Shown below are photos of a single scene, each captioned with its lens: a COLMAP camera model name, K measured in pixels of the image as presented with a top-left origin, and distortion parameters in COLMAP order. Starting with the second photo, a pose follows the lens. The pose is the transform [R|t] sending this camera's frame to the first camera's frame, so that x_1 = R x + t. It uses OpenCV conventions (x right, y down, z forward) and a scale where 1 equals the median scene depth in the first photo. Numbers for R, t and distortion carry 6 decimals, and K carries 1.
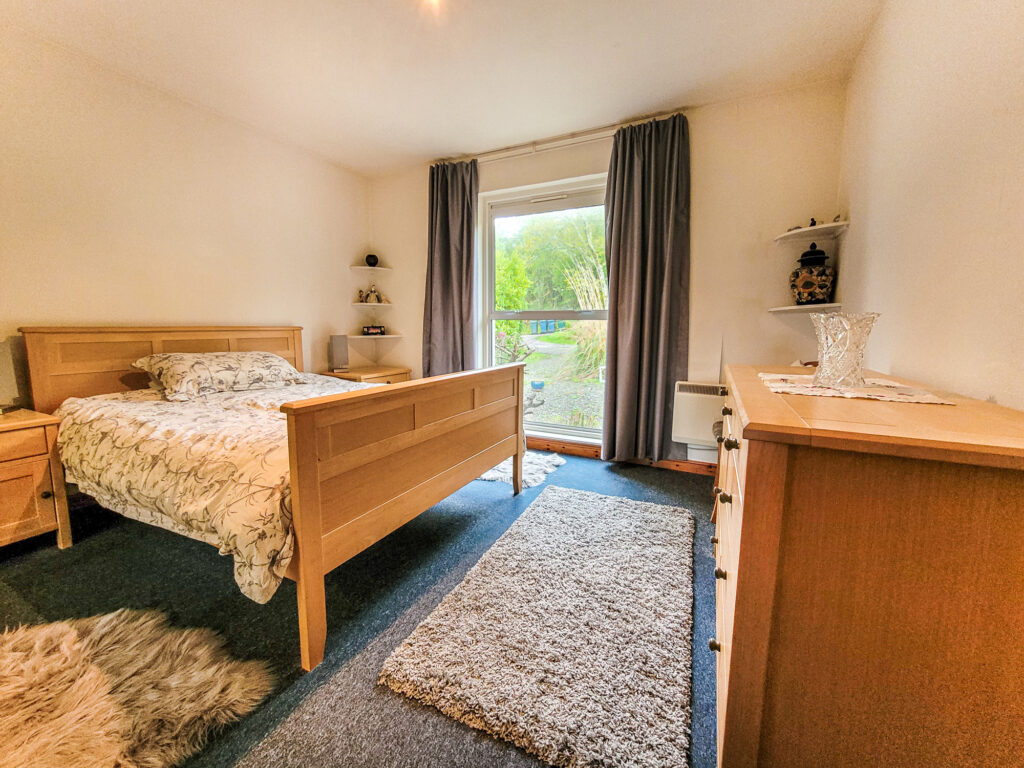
lens RADIAL K [[423.9, 0, 515.2], [0, 423.9, 370.5], [0, 0, 1]] dist [0.001567, -0.000017]
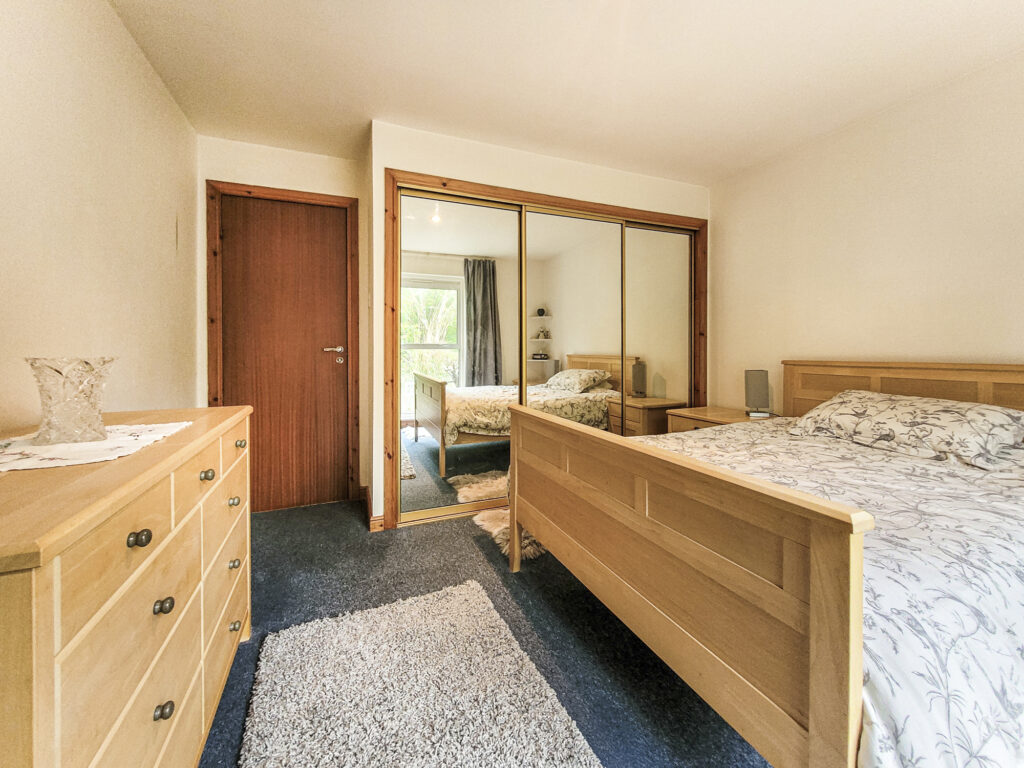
lens RADIAL K [[423.9, 0, 515.2], [0, 423.9, 370.5], [0, 0, 1]] dist [0.001567, -0.000017]
pose [[-0.668603, 0.024198, -0.743226, 0.365547], [-0.087502, 0.989967, 0.110947, -0.119862], [0.738453, 0.139213, -0.659777, 1.044197]]
